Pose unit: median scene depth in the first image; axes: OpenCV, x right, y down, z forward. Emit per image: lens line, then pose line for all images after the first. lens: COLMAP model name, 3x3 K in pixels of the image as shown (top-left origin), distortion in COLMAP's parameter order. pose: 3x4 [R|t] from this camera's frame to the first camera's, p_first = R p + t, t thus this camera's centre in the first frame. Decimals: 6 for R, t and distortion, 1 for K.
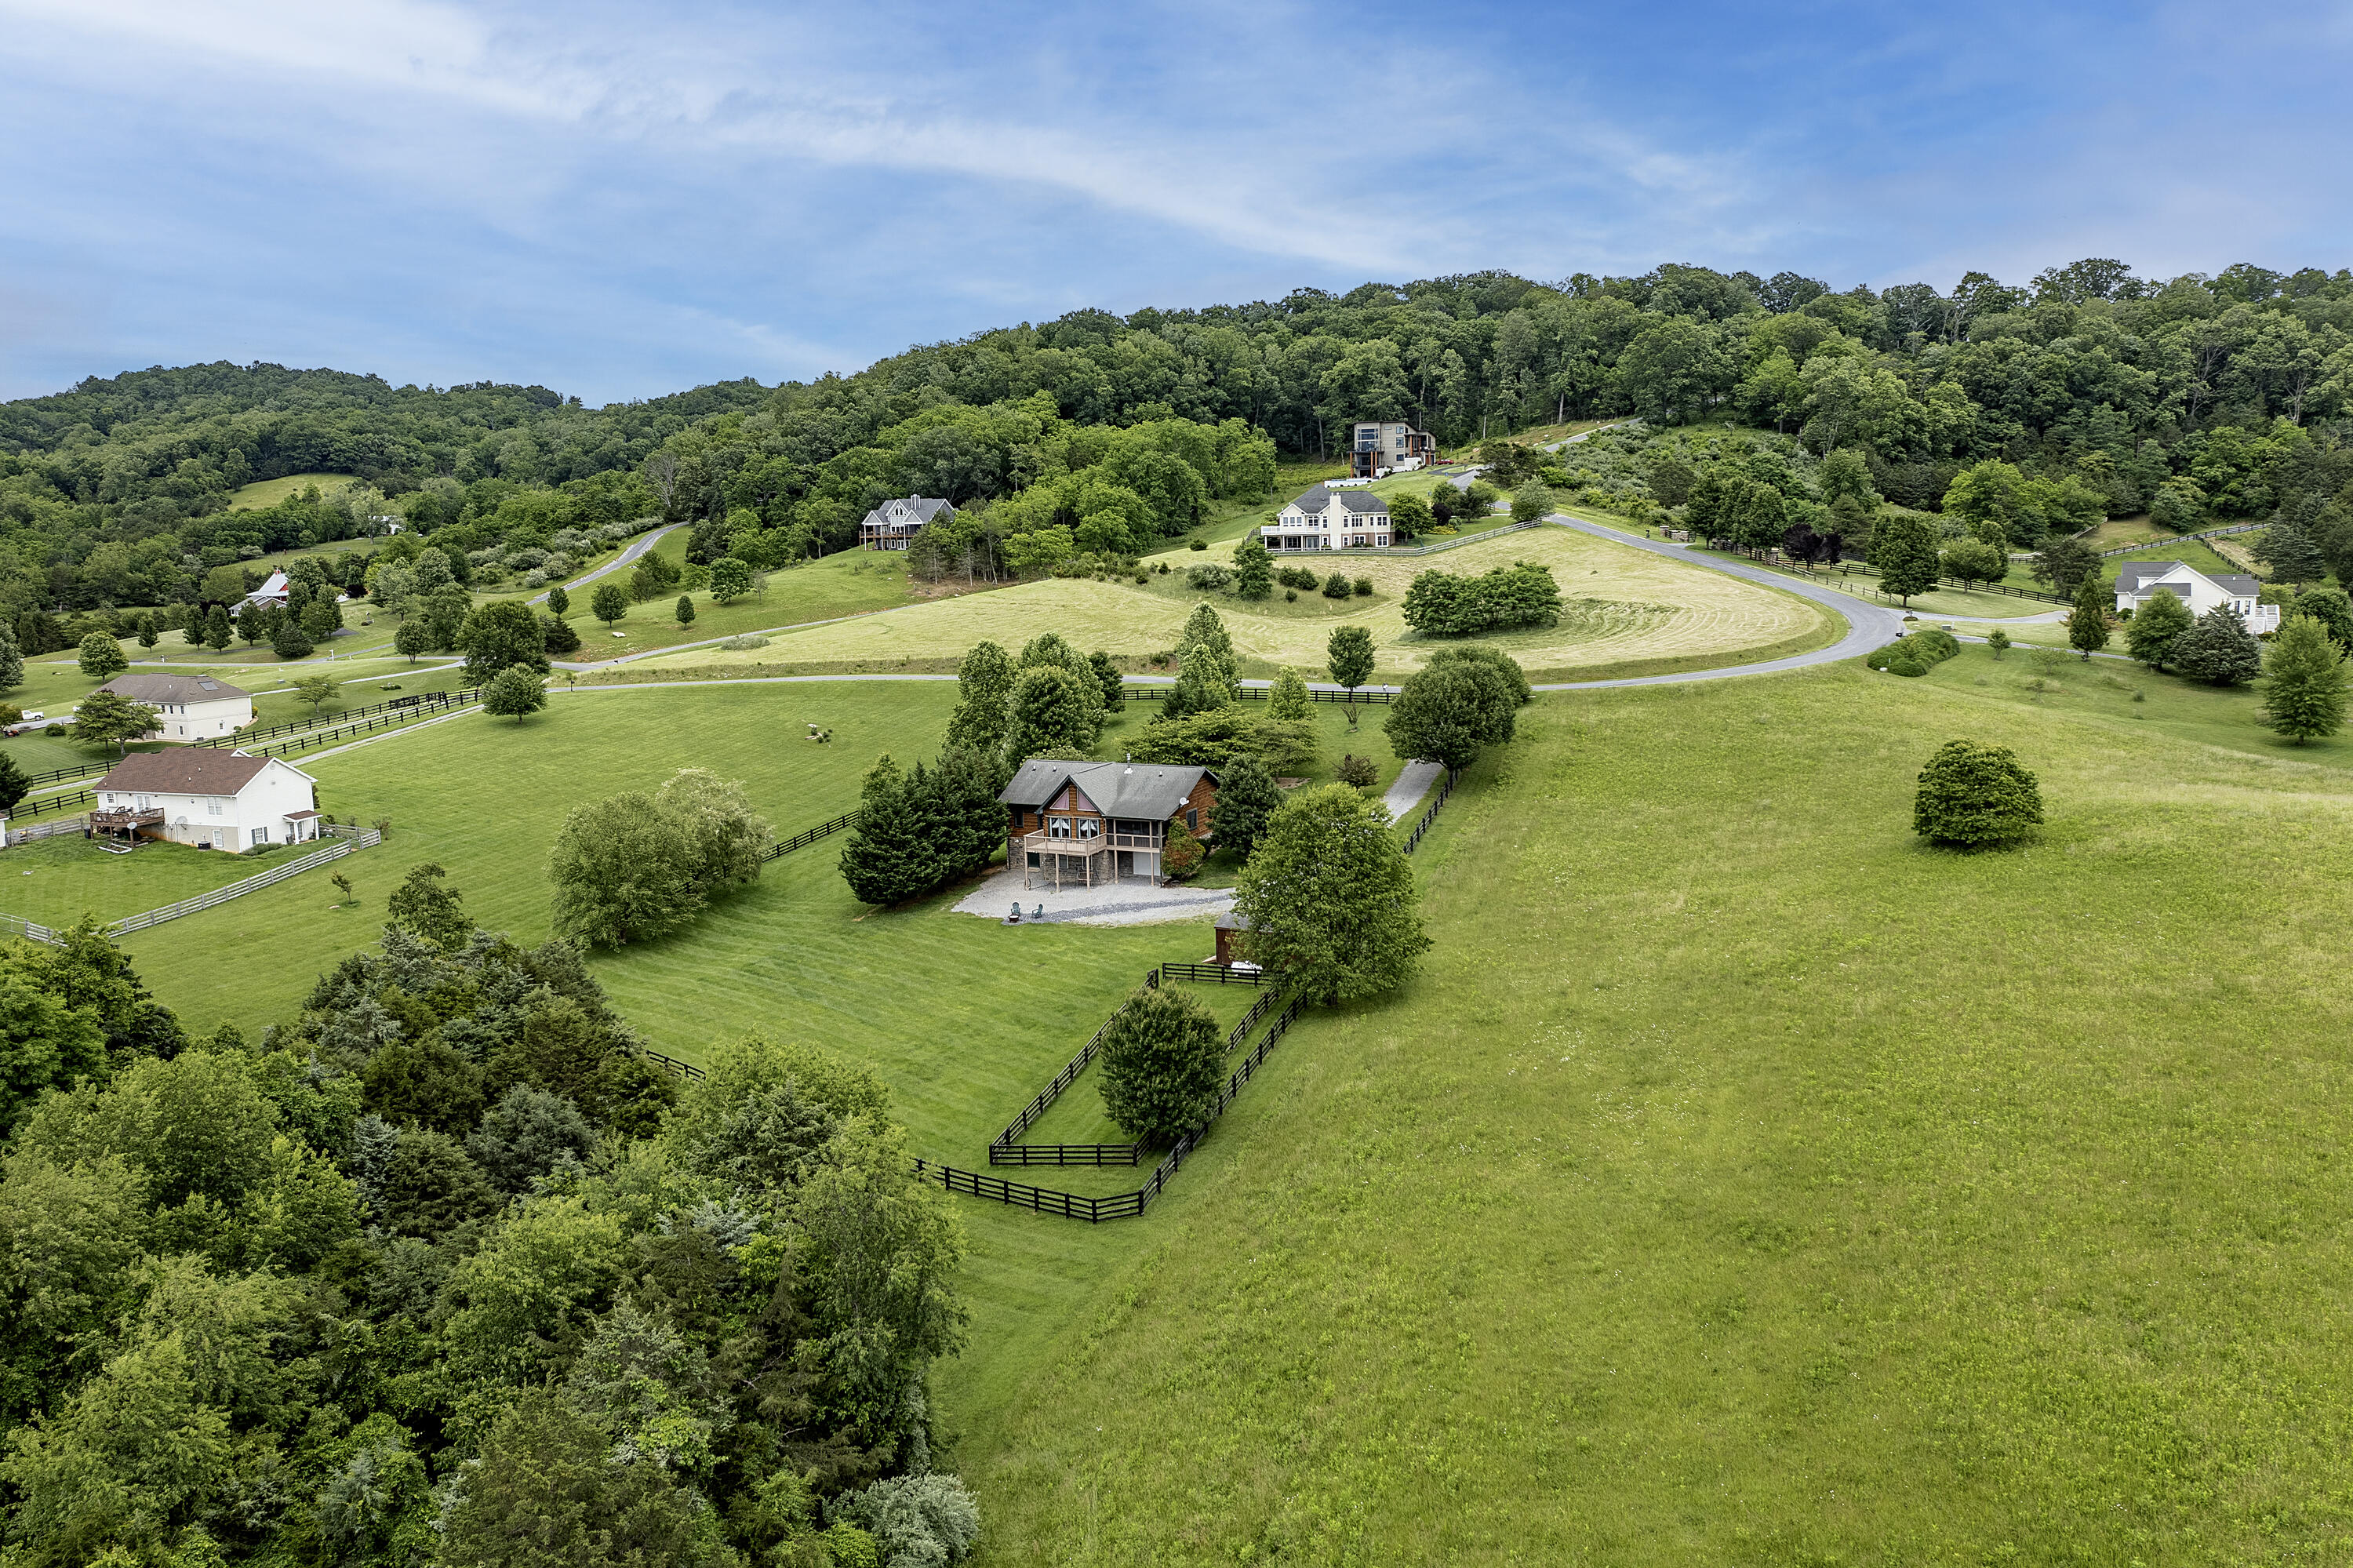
lens RADIAL K [[1867.3, 0, 1176.5], [0, 1867.3, 784.0], [0, 0, 1]] dist [-0.010305, 0.006292]
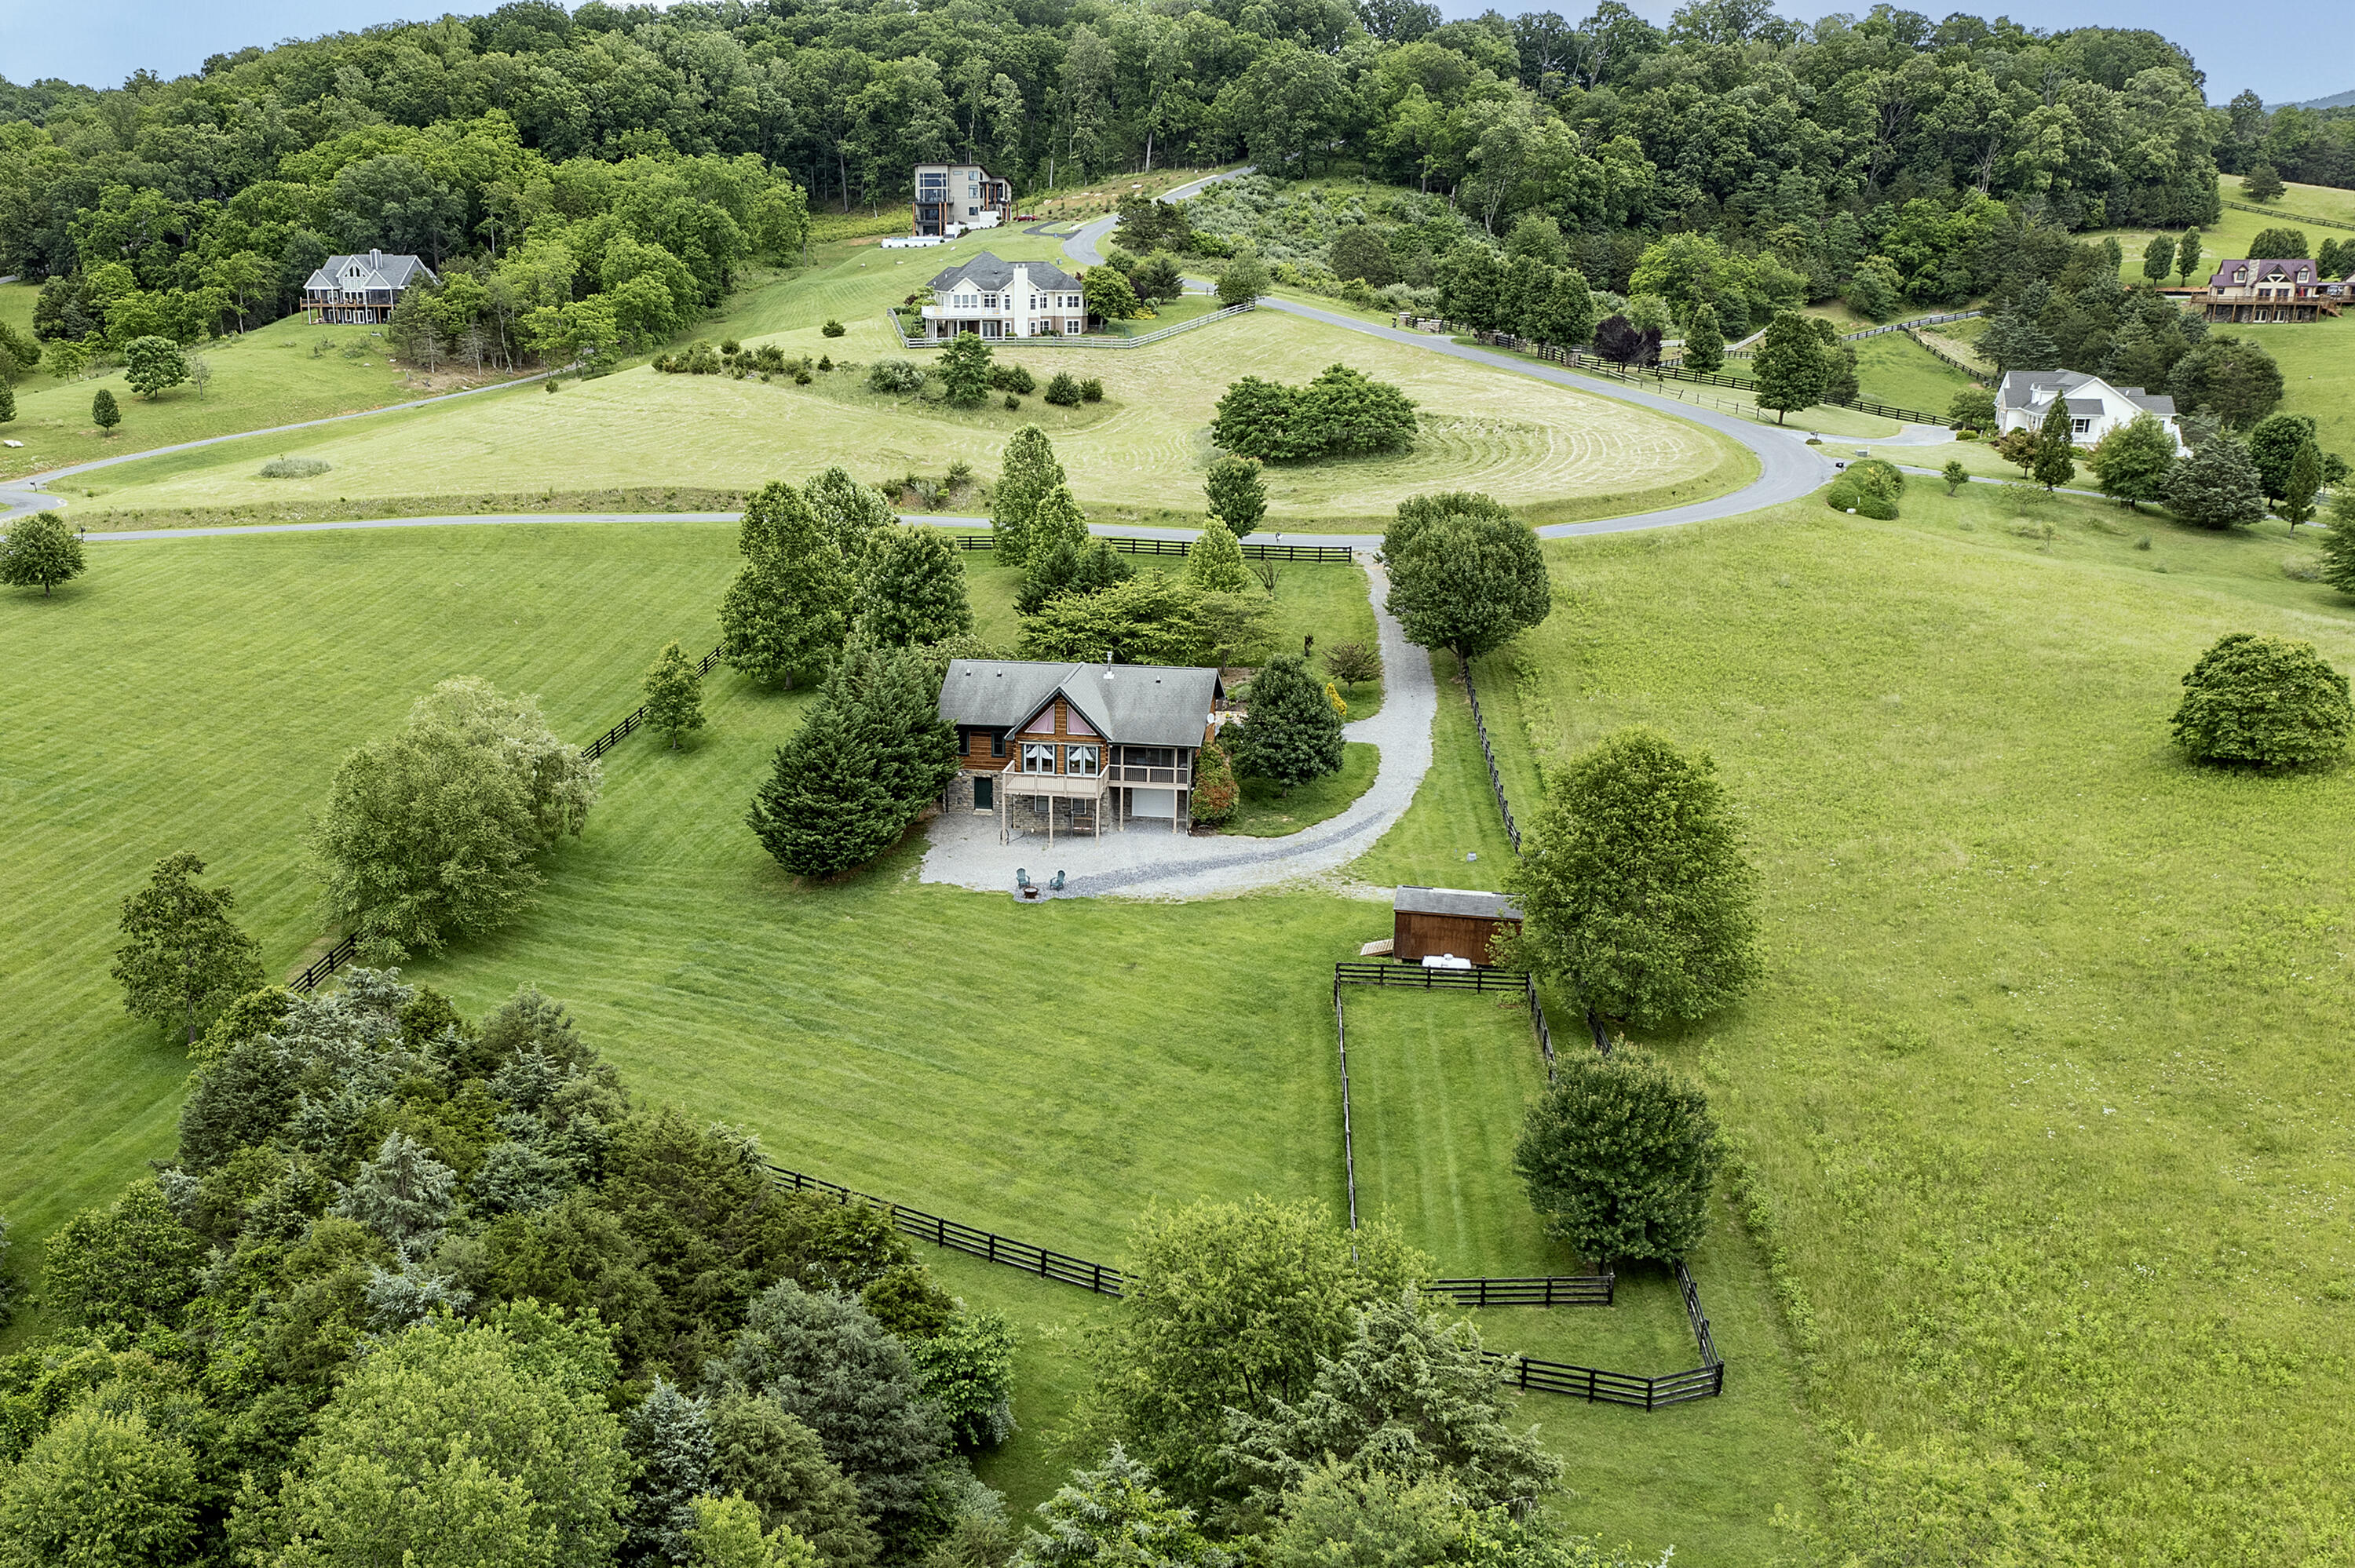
lens RADIAL K [[2148.5, 0, 996.7], [0, 2148.5, 893.5], [0, 0, 1]] dist [-0.009006, 0.006931]
pose [[0.974366, -0.047064, 0.219993, -0.105512], [0.015529, 0.989611, 0.142931, -0.017760], [-0.224434, -0.135851, 0.964974, 0.071106]]
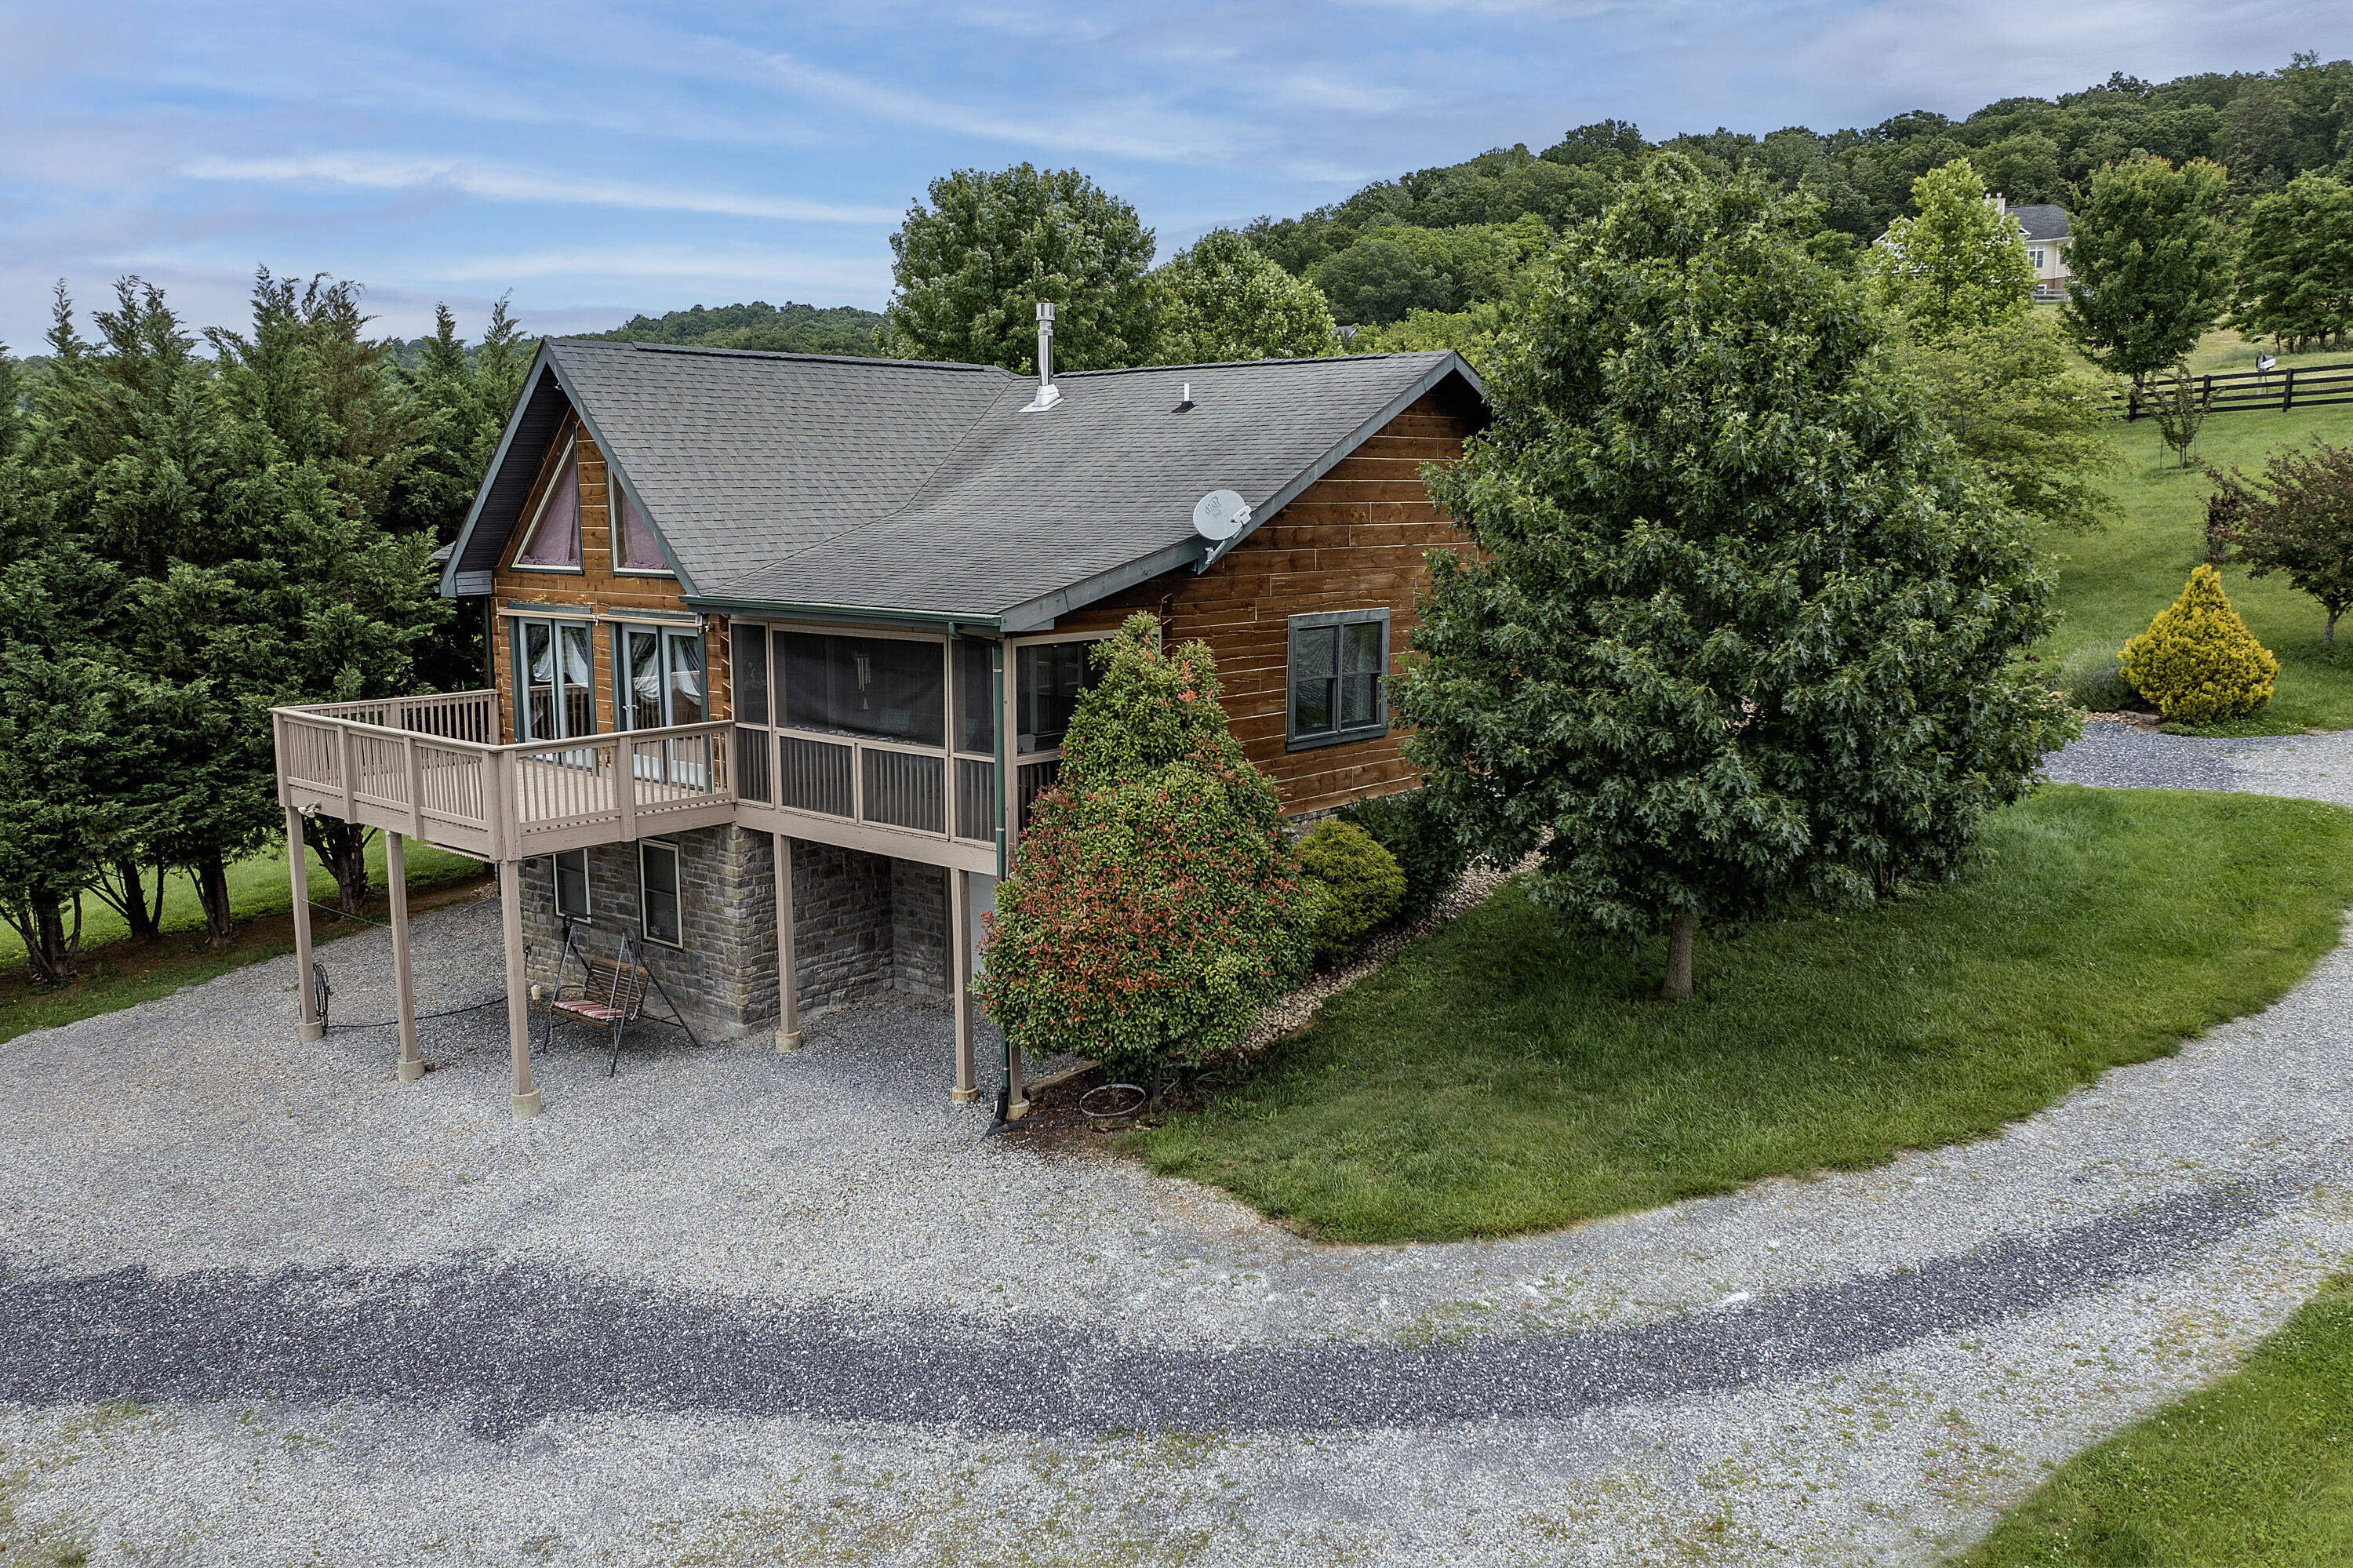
lens RADIAL K [[1867.3, 0, 1176.5], [0, 1867.3, 784.0], [0, 0, 1]] dist [-0.010305, 0.006292]
pose [[0.959053, 0.063607, -0.275991, 0.015489], [-0.060914, 0.997975, 0.018326, 0.010351], [0.276598, -0.000764, 0.960985, 0.336864]]
